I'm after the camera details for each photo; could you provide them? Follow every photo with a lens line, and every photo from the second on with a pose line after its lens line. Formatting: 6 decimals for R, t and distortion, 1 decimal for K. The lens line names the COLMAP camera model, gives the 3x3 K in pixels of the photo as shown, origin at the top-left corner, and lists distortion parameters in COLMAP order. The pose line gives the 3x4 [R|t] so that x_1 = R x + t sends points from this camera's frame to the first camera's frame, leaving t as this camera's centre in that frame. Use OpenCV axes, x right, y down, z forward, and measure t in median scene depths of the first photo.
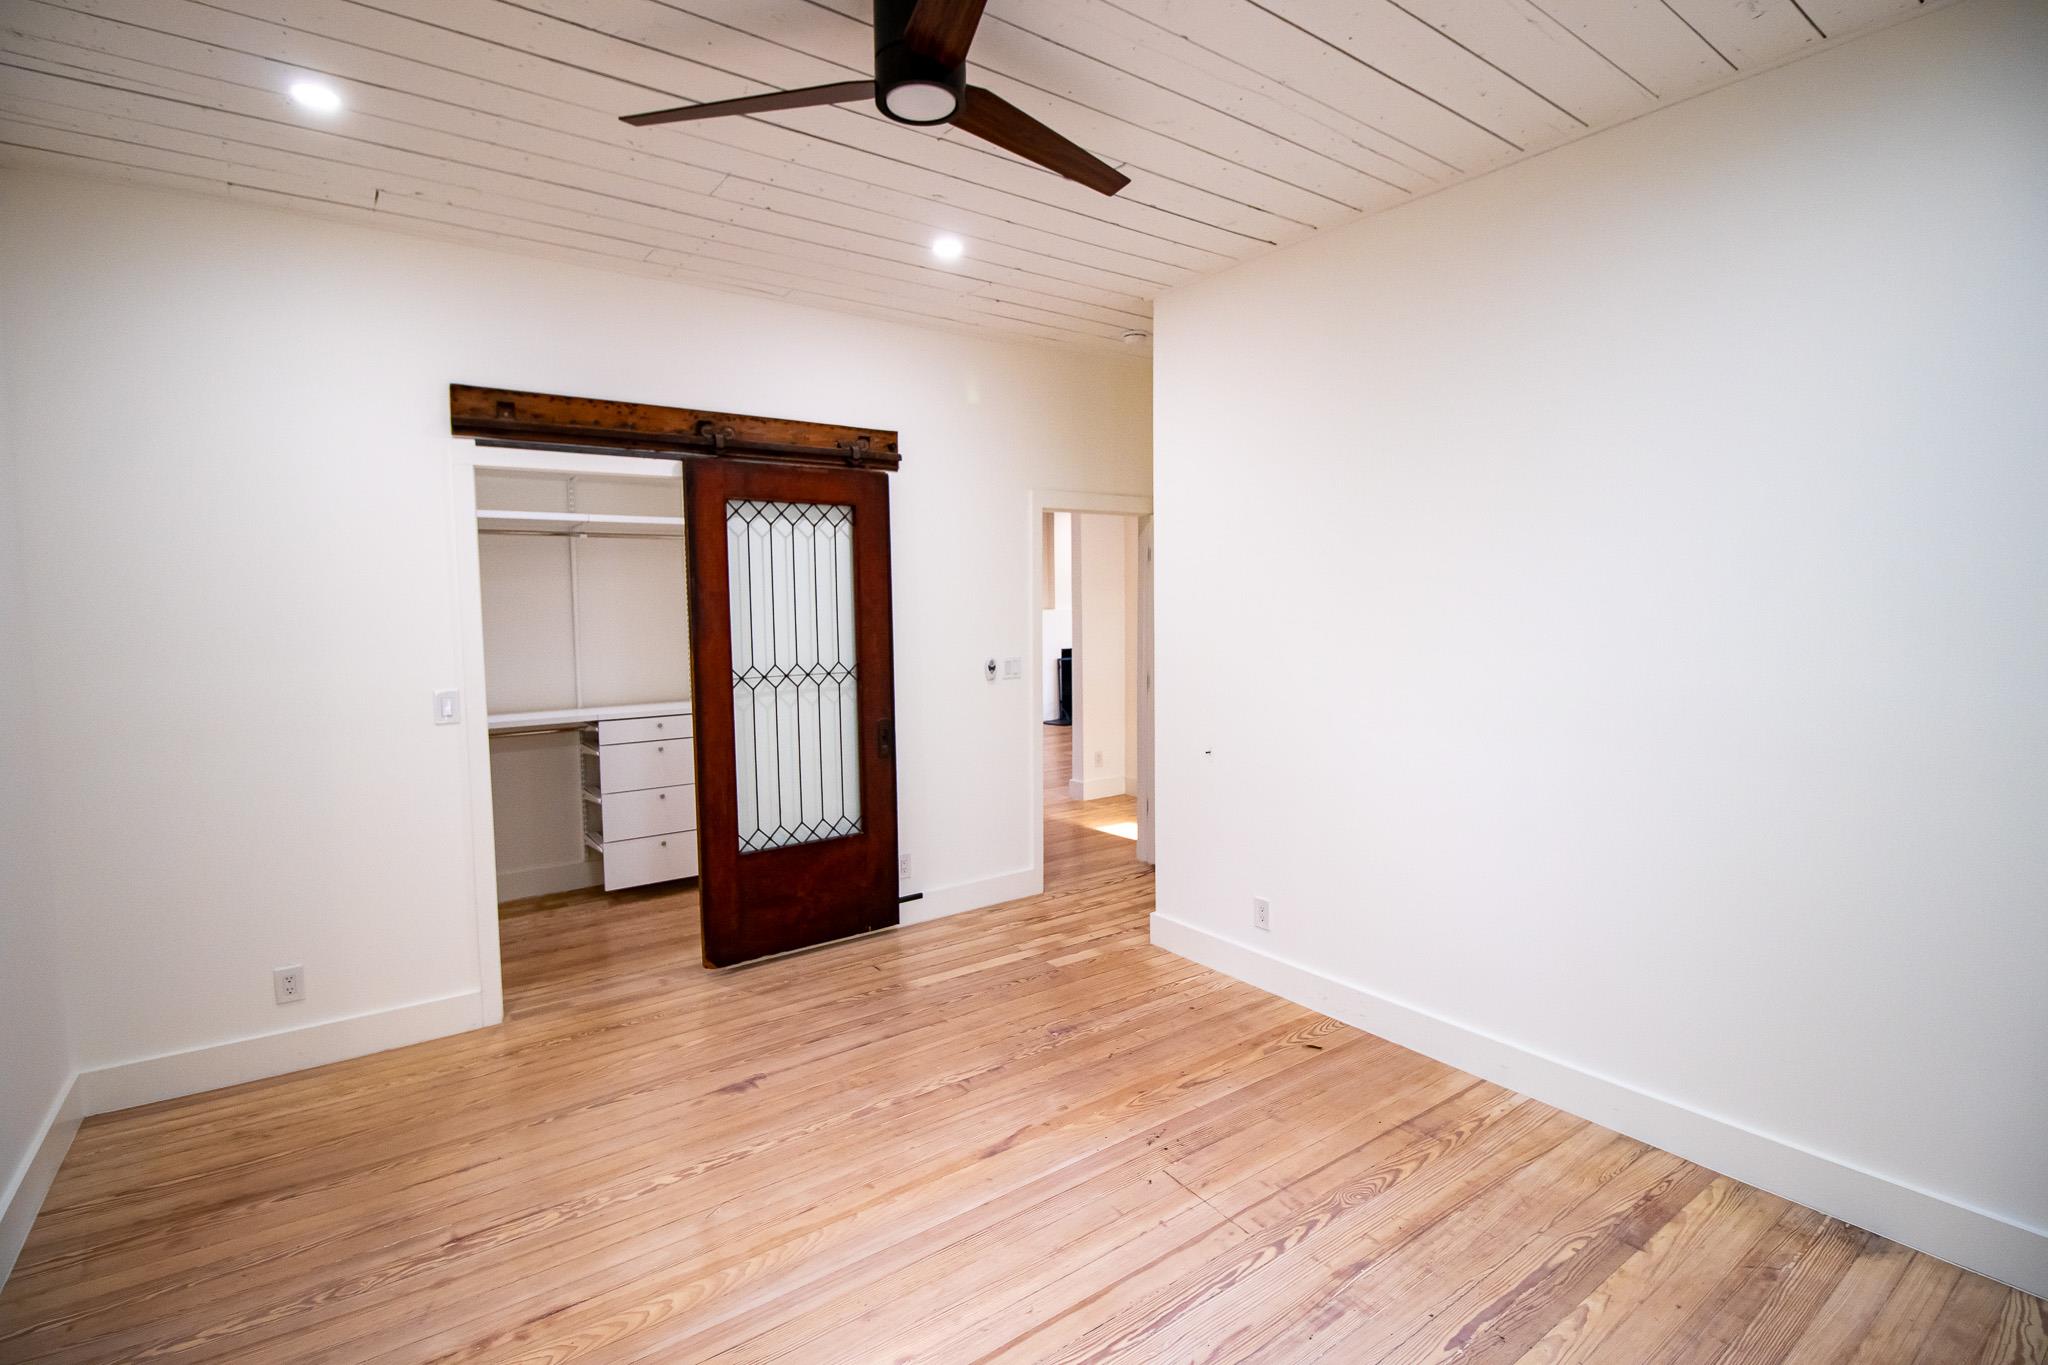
lens RADIAL K [[950.3, 0, 1018.1], [0, 950.3, 682.3], [0, 0, 1]] dist [-0.014810, -0.004262]
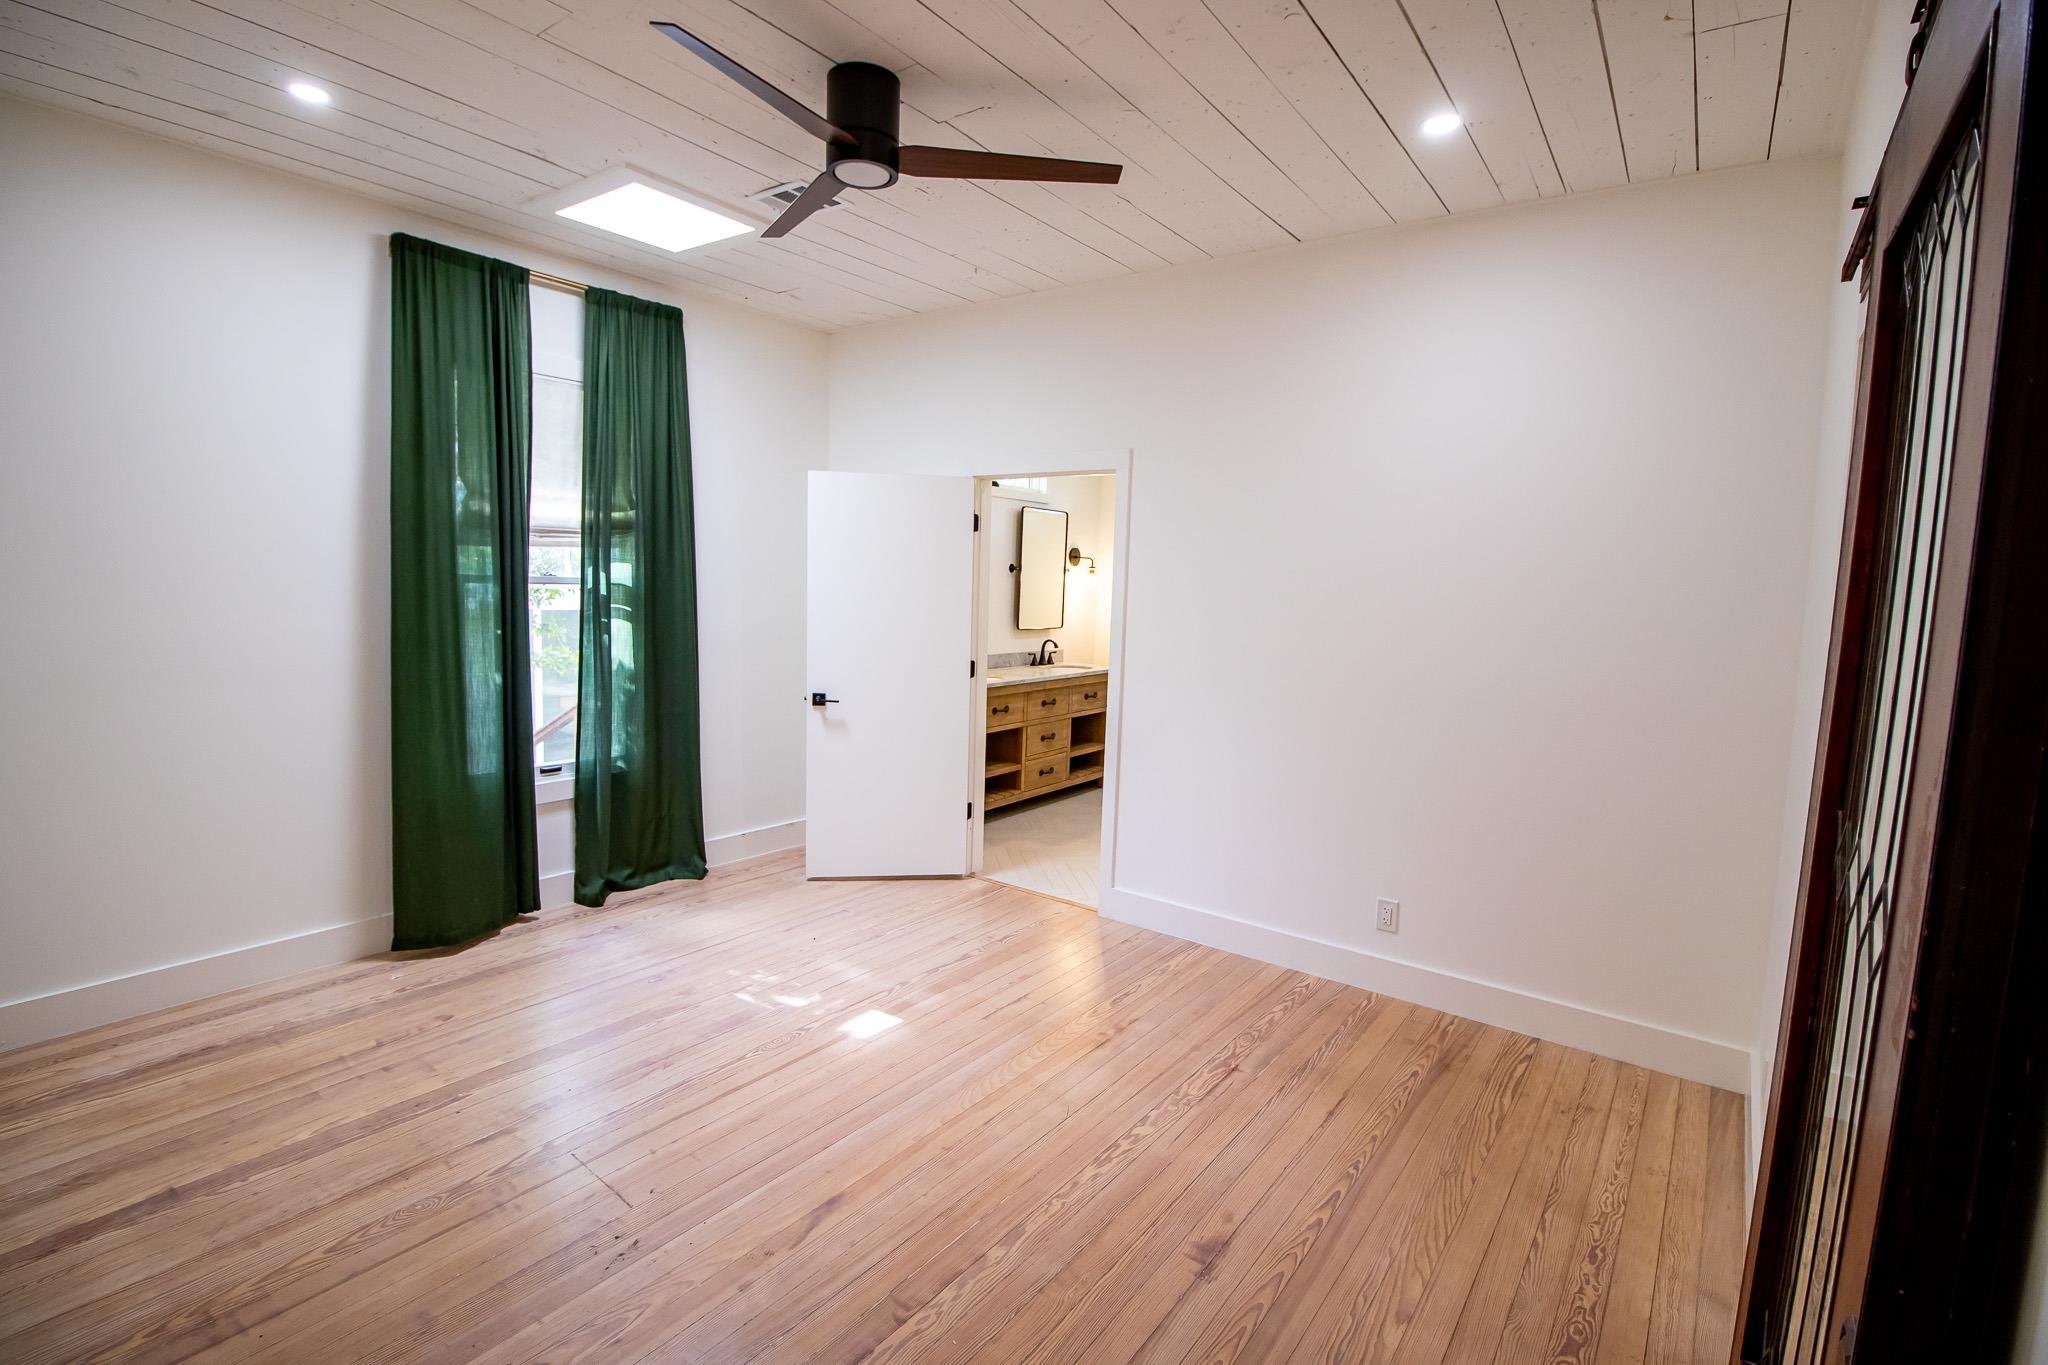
lens RADIAL K [[950.3, 0, 1026.7], [0, 950.3, 678.8], [0, 0, 1]] dist [-0.014810, -0.004262]
pose [[-0.951332, 0.015757, -0.307764, 0.059330], [-0.047447, 0.979295, 0.196800, -0.150622], [0.304492, 0.201825, -0.930887, 1.681447]]
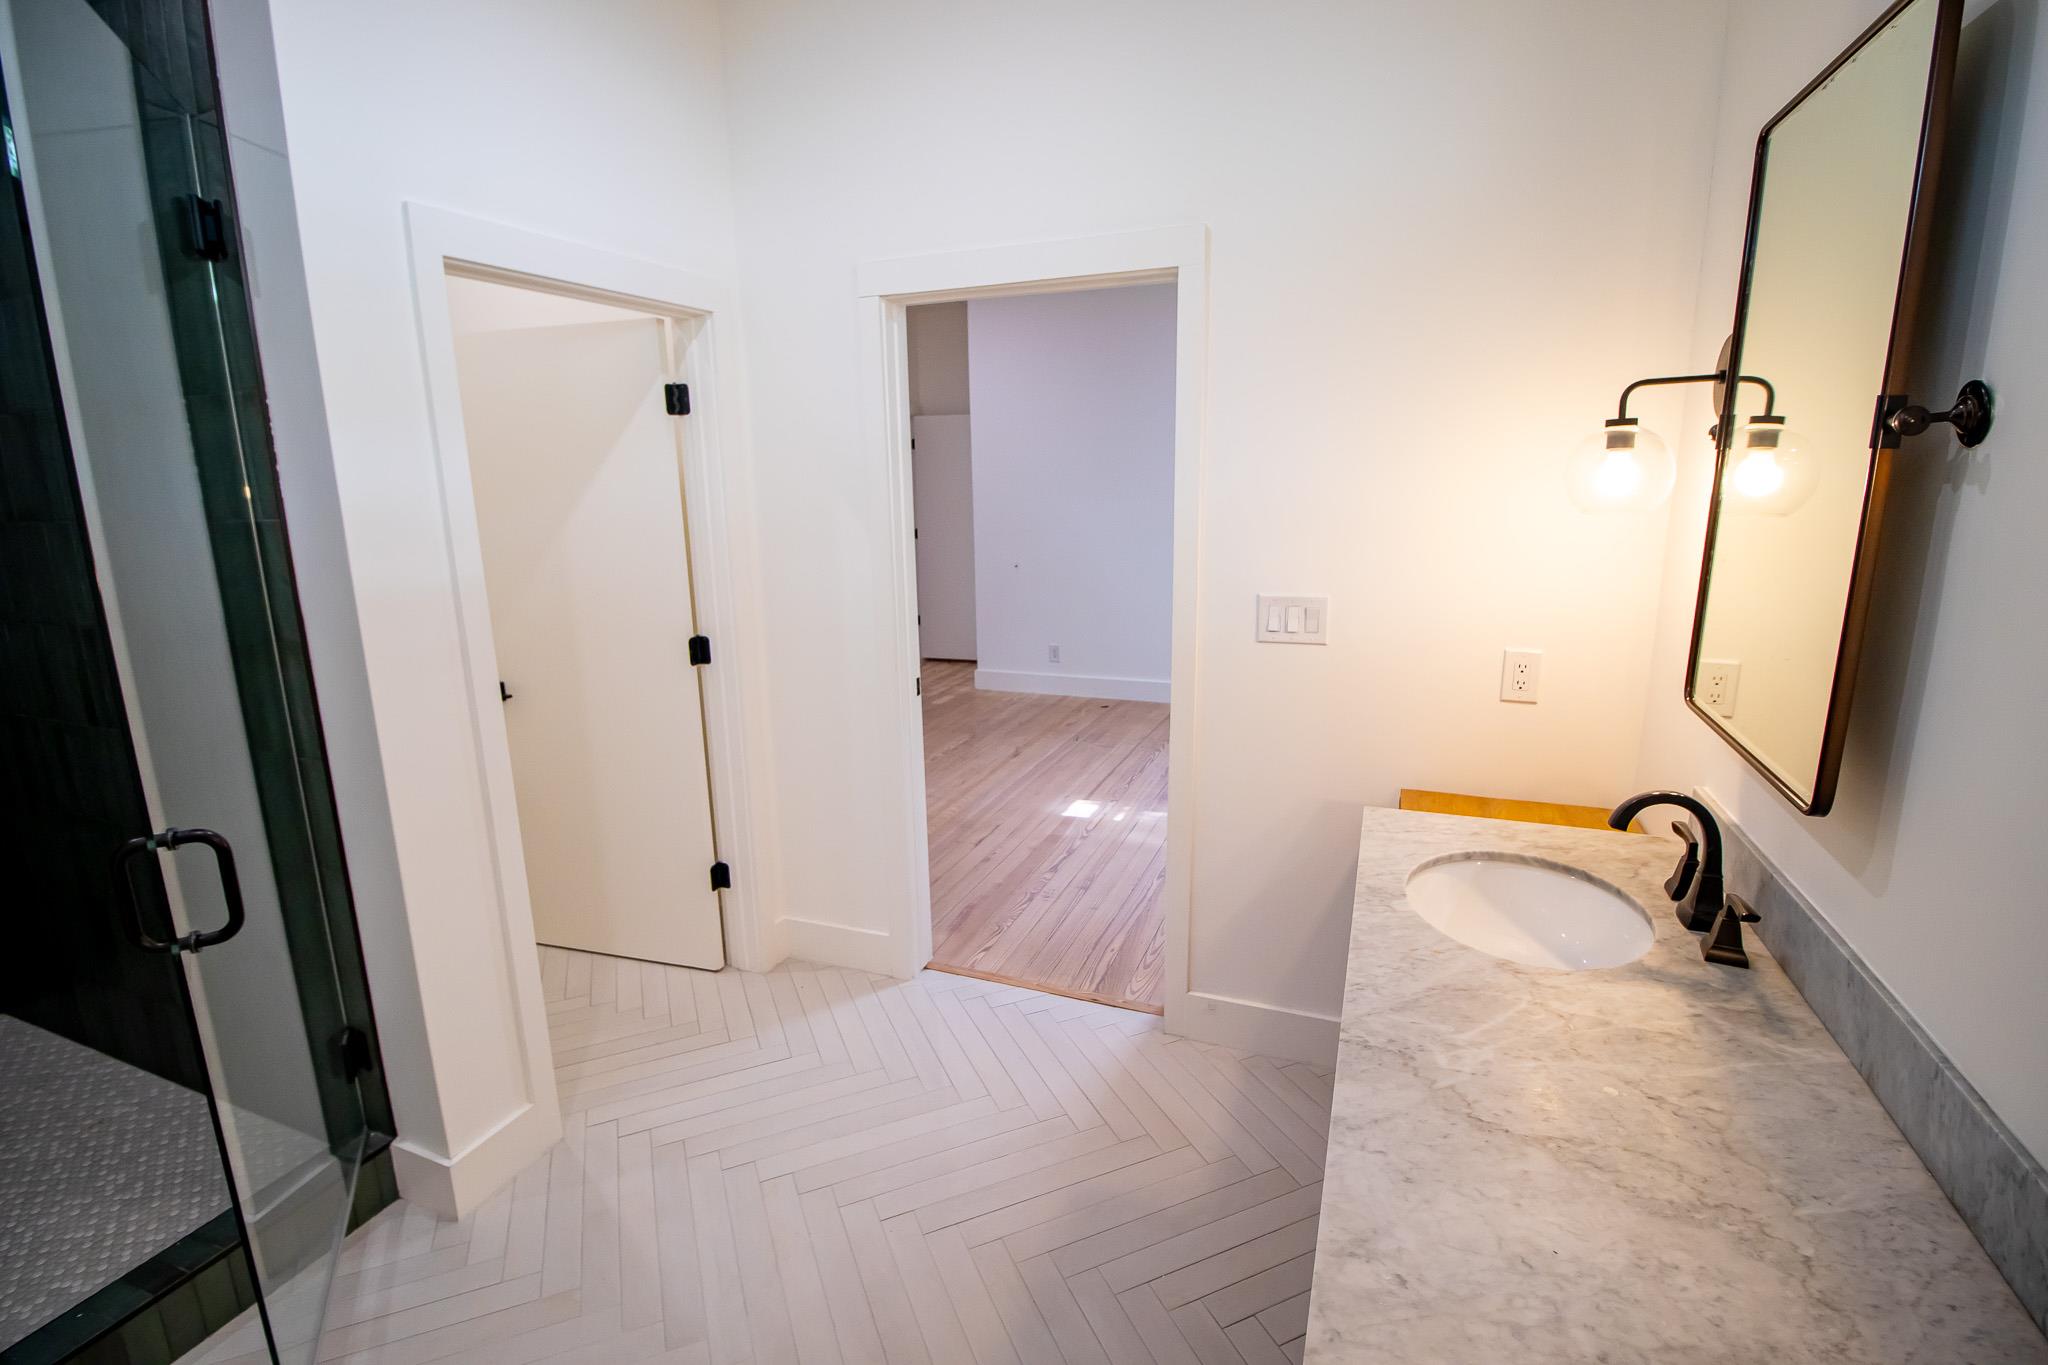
lens RADIAL K [[950.3, 0, 1028.3], [0, 950.3, 676.8], [0, 0, 1]] dist [-0.014810, -0.004262]
pose [[0.840792, -0.117974, 0.528347, -0.990470], [0.056114, 0.989701, 0.131692, 0.067102], [-0.538442, -0.081078, 0.838753, -0.646442]]
